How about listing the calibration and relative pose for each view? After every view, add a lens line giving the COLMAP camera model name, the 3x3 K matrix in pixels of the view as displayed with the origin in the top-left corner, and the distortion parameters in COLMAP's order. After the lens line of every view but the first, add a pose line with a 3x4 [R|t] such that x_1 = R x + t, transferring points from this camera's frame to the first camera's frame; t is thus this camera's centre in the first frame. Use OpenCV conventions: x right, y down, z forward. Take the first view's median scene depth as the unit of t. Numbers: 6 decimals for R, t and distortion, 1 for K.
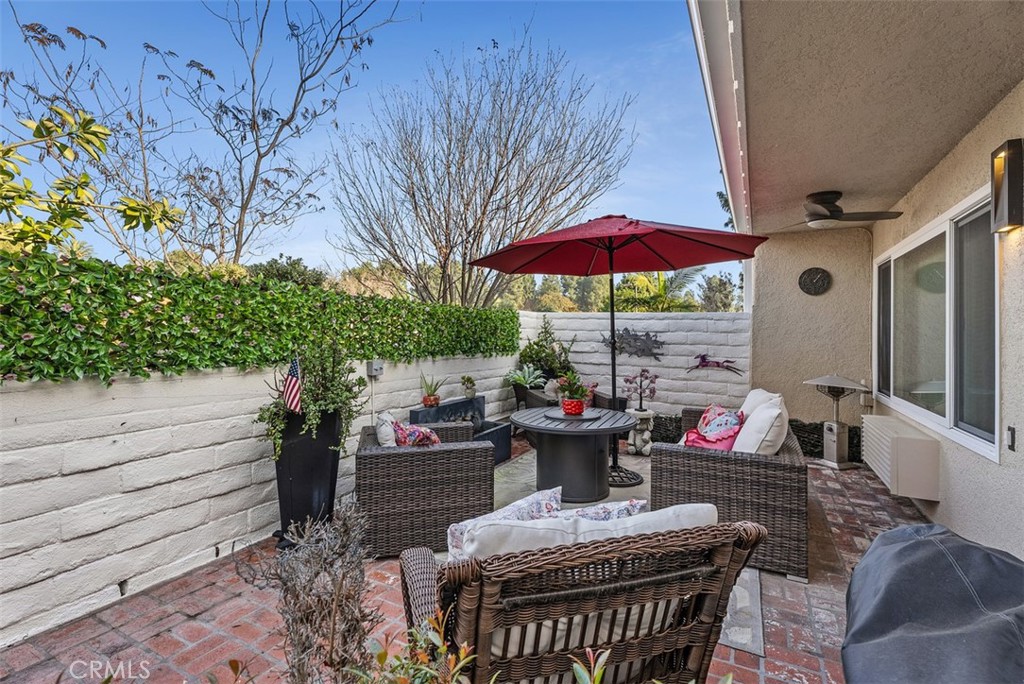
lens RADIAL K [[466.8, 0, 511.9], [0, 466.8, 358.1], [0, 0, 1]] dist [-0.002532, -0.000689]
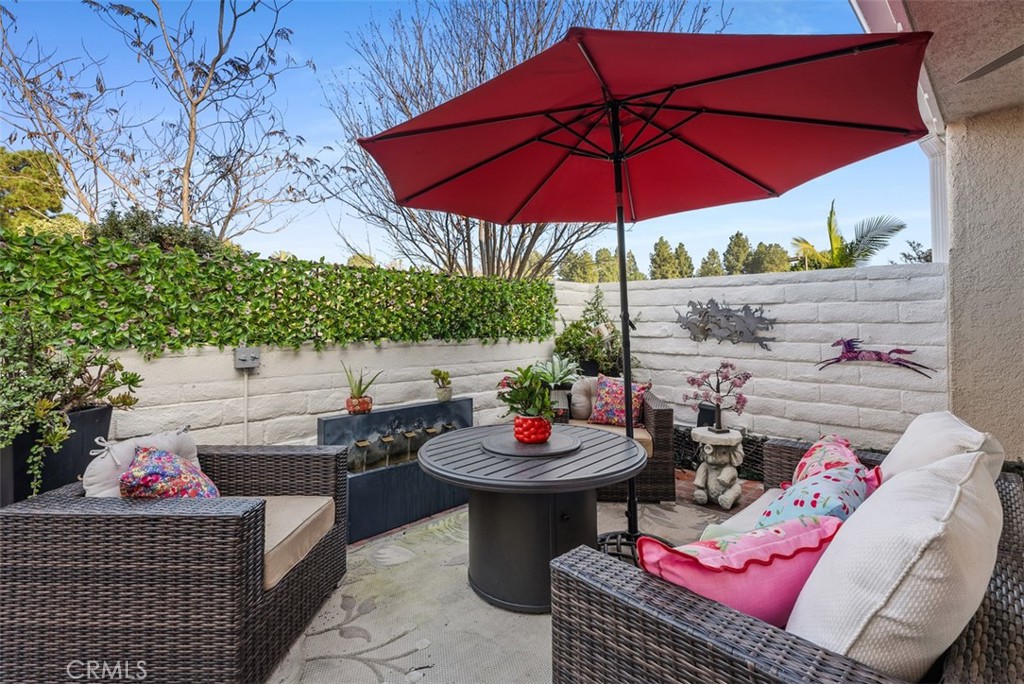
lens RADIAL K [[459.1, 0, 518.4], [0, 459.1, 336.7], [0, 0, 1]] dist [-0.000110, -0.000214]
pose [[0.944911, -0.005979, -0.327271, 0.209391], [-0.002178, 0.999696, -0.024553, 0.004184], [0.327319, 0.023913, 0.944611, 0.322672]]
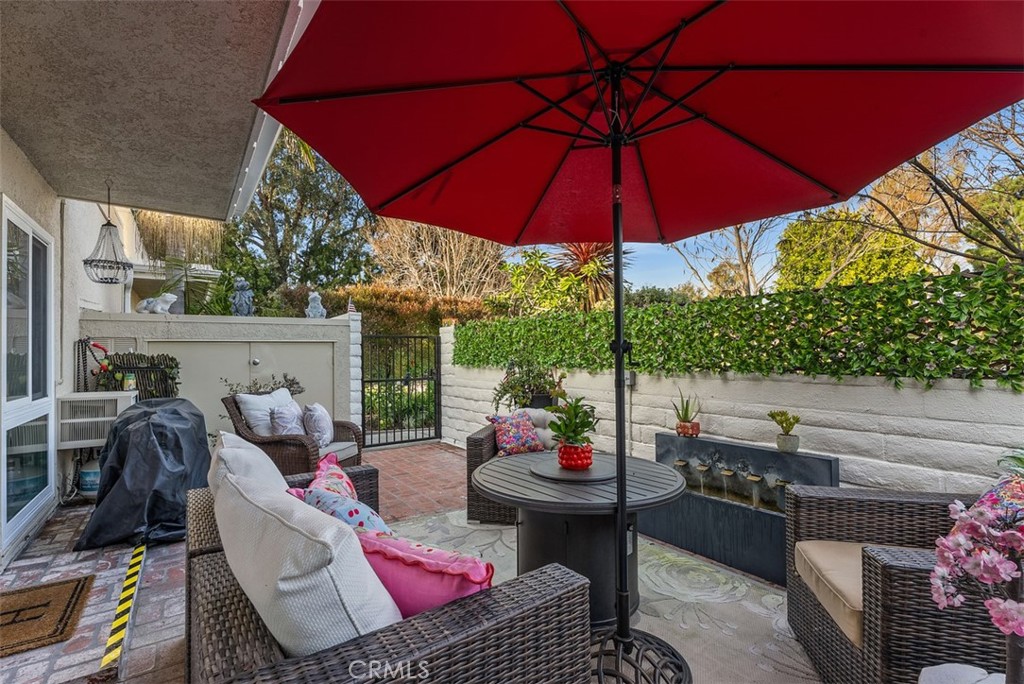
lens RADIAL K [[453.6, 0, 512.0], [0, 453.6, 342.0], [0, 0, 1]] dist [0.000465, -0.000145]
pose [[-0.444524, -0.015166, -0.895639, 0.477454], [-0.026771, 0.999635, -0.003640, -0.031673], [0.895367, 0.022359, -0.444767, 0.805276]]
